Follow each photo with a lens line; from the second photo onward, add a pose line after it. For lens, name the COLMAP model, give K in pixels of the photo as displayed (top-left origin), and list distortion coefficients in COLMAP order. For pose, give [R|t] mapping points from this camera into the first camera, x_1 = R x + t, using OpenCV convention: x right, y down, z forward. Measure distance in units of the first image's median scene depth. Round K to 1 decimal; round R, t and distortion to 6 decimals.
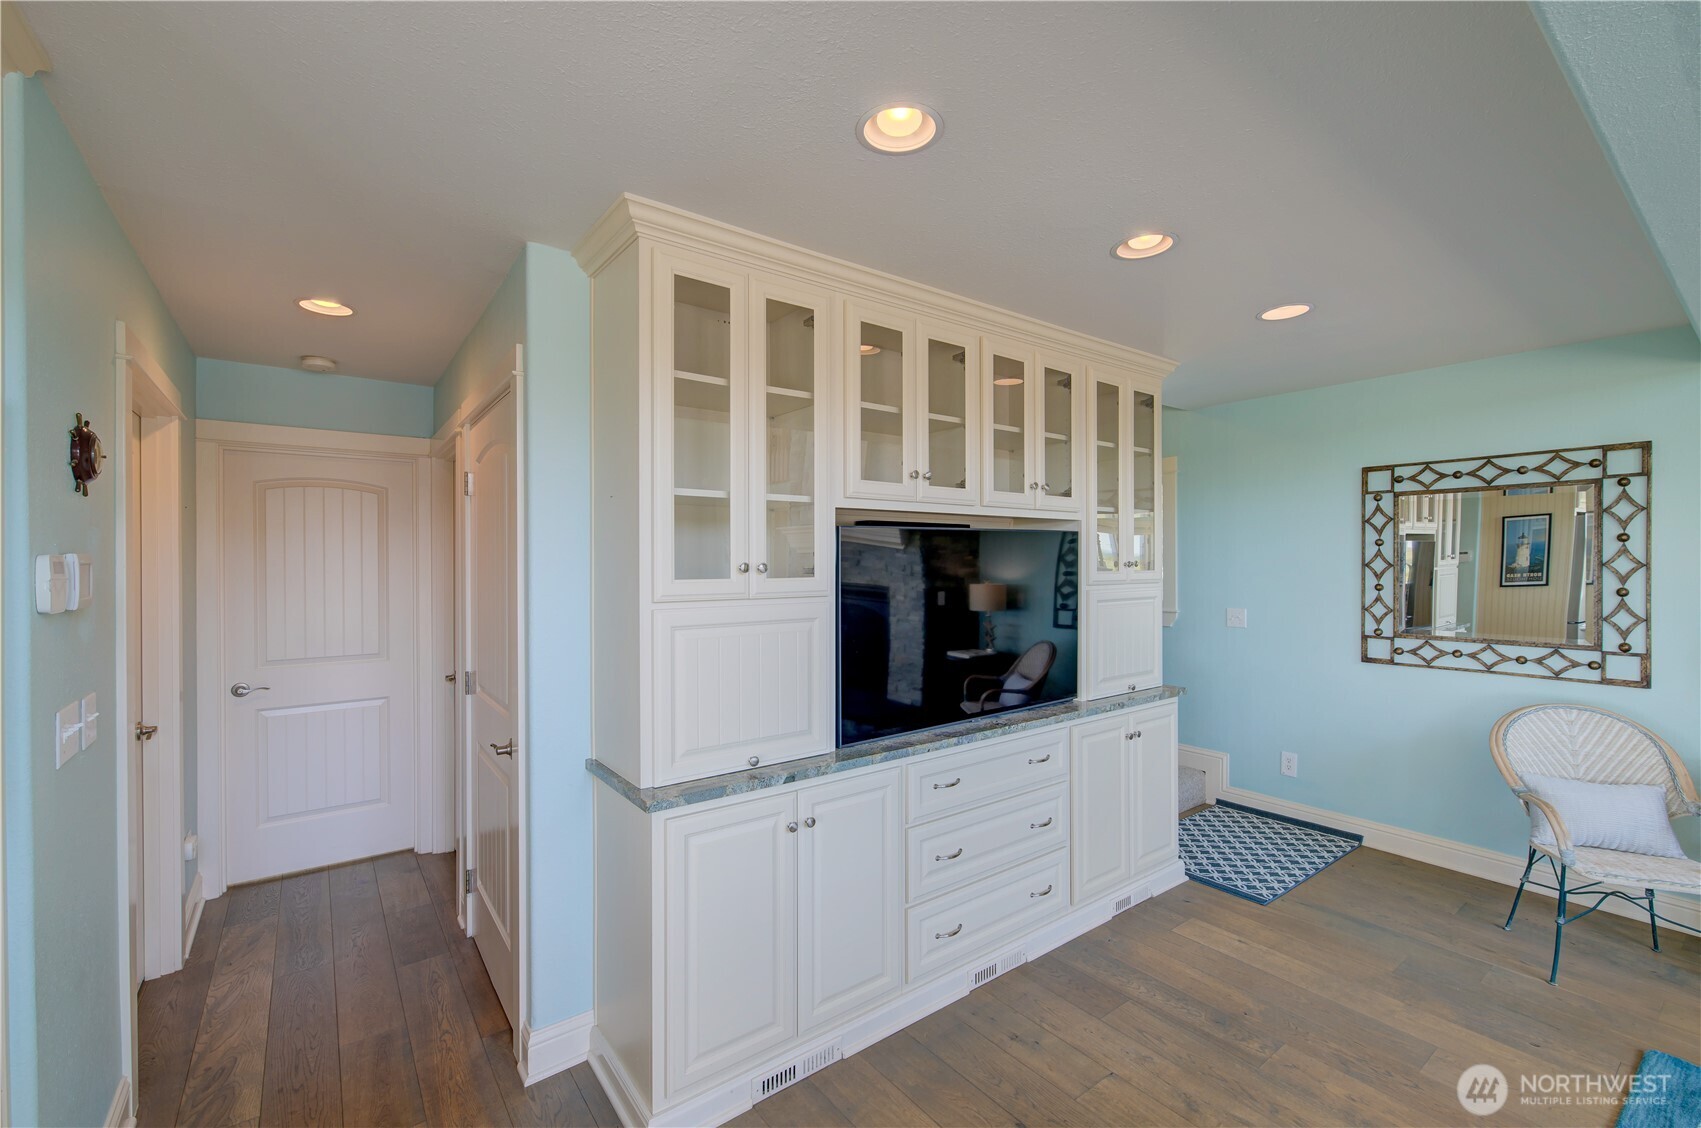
lens RADIAL K [[724.8, 0, 855.4], [0, 724.8, 559.6], [0, 0, 1]] dist [-0.002202, 0.000788]
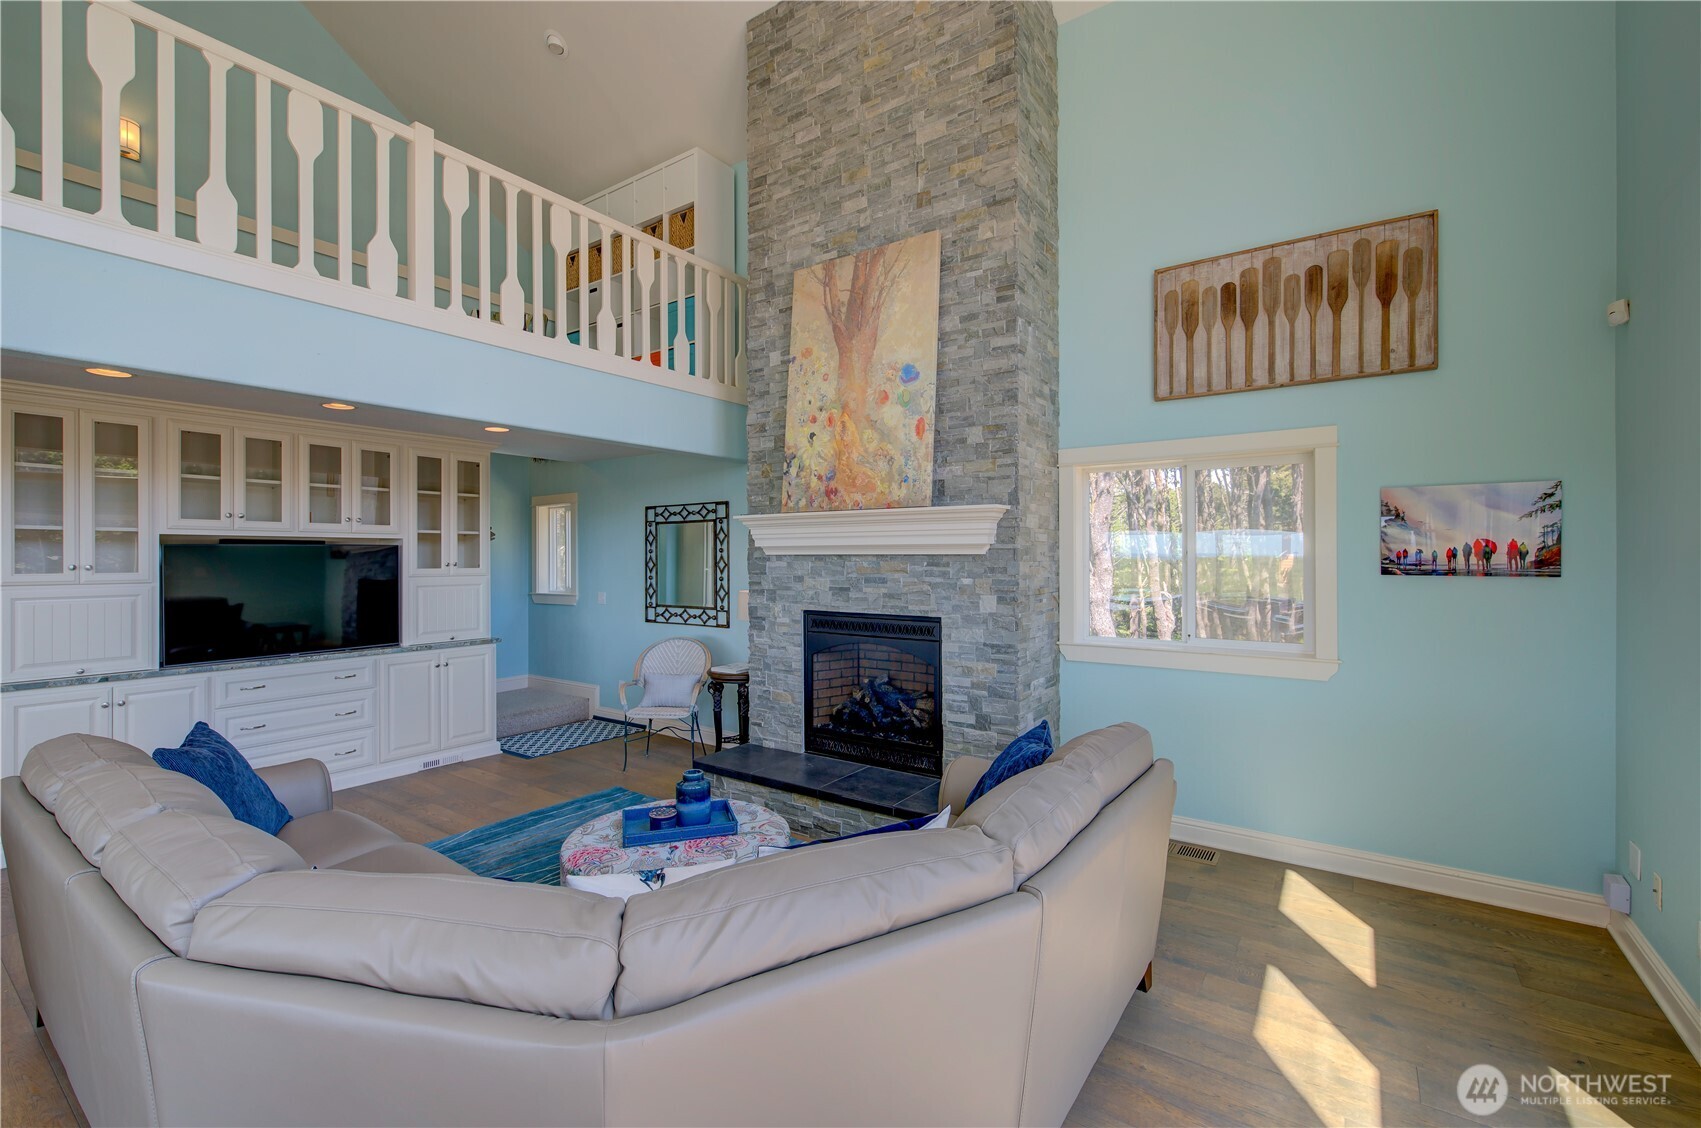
lens RADIAL K [[724.8, 0, 855.4], [0, 724.8, 559.6], [0, 0, 1]] dist [-0.002202, 0.000788]
pose [[0.951539, 0.000967, 0.307526, 0.788632], [-0.001857, 0.999995, 0.002602, -0.011440], [-0.307522, -0.003047, 0.951536, -0.919563]]
